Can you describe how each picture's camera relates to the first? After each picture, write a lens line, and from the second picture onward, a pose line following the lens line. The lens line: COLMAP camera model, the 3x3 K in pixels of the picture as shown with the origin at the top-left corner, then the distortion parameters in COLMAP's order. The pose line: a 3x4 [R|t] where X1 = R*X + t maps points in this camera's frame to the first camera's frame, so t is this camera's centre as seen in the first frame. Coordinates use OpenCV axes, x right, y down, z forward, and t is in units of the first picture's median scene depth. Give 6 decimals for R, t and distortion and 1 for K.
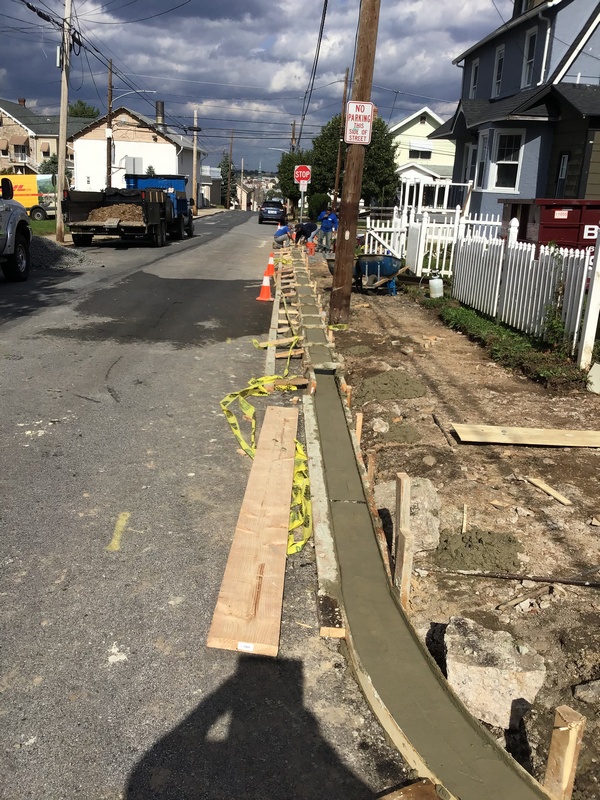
lens RADIAL K [[748.9, 0, 321.5], [0, 748.9, 396.9], [0, 0, 1]] dist [0.086648, -0.225620]
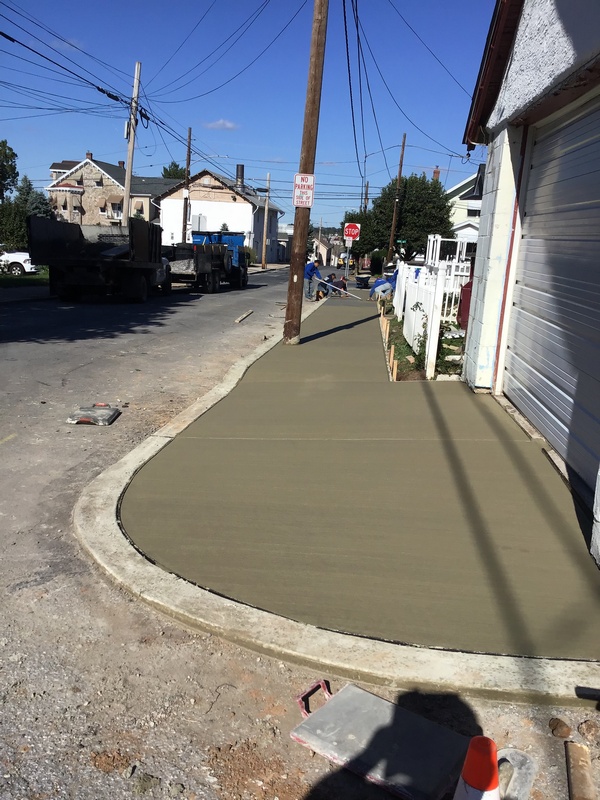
lens RADIAL K [[729.9, 0, 300.0], [0, 729.9, 400.0], [0, 0, 1]] dist [0.106584, -0.178466]
pose [[0.990461, 0.037841, -0.132497, 0.108923], [-0.045959, 0.997214, -0.058755, 0.030344], [0.129904, 0.064284, 0.989440, -0.100693]]
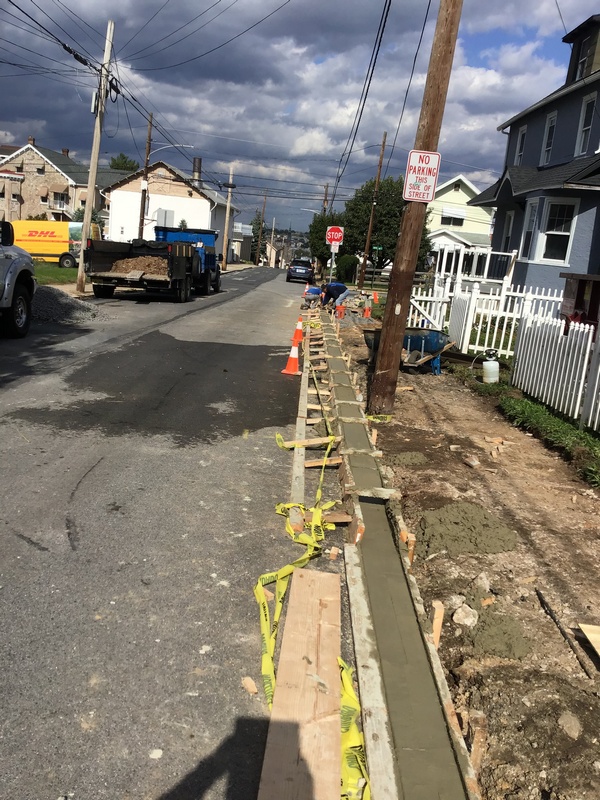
lens RADIAL K [[741.6, 0, 300.0], [0, 741.6, 400.0], [0, 0, 1]] dist [0.092816, -0.203213]
pose [[0.996715, 0.061354, -0.052862, -0.012157], [-0.064868, 0.995605, -0.067542, -0.027705], [0.048486, 0.070749, 0.996315, 0.097029]]
